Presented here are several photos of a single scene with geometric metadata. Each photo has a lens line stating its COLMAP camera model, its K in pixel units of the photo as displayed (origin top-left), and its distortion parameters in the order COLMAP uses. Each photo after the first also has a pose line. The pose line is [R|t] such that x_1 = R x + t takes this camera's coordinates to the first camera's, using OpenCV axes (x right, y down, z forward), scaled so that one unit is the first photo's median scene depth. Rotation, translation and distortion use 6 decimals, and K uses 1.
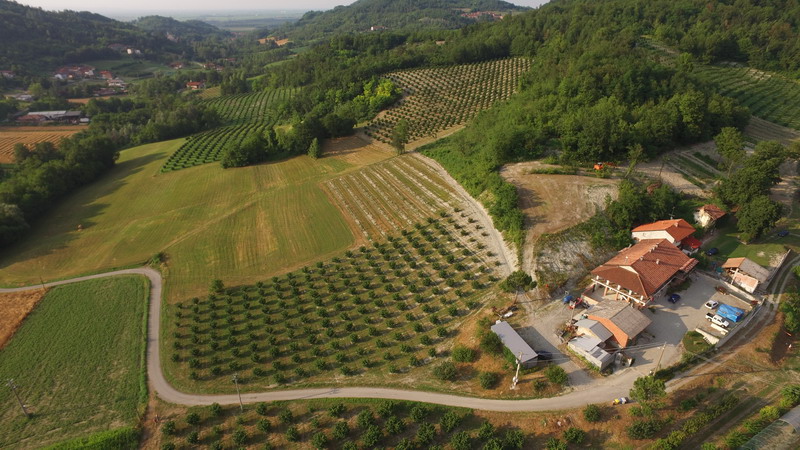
lens RADIAL K [[465.8, 0, 390.8], [0, 465.8, 226.6], [0, 0, 1]] dist [-0.124405, 0.088777]
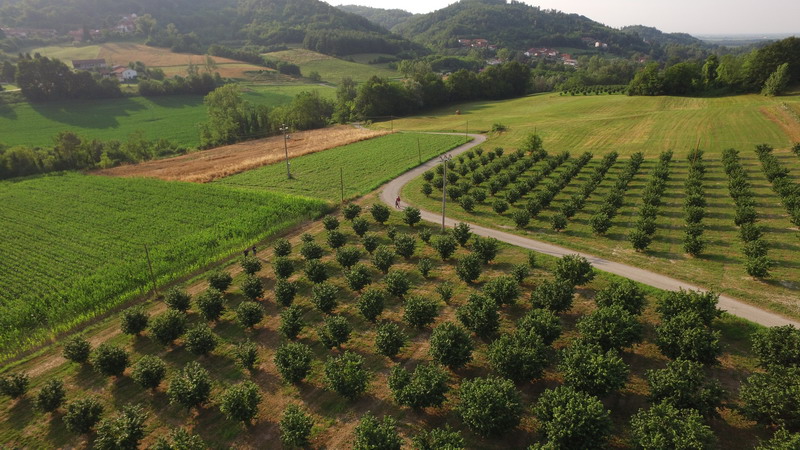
lens RADIAL K [[465.8, 0, 390.8], [0, 465.8, 226.6], [0, 0, 1]] dist [-0.124405, 0.088777]
pose [[0.603850, 0.307995, -0.735190, 0.080430], [-0.340456, 0.933627, 0.111492, 0.325449], [0.720732, 0.182976, 0.668629, 0.489913]]
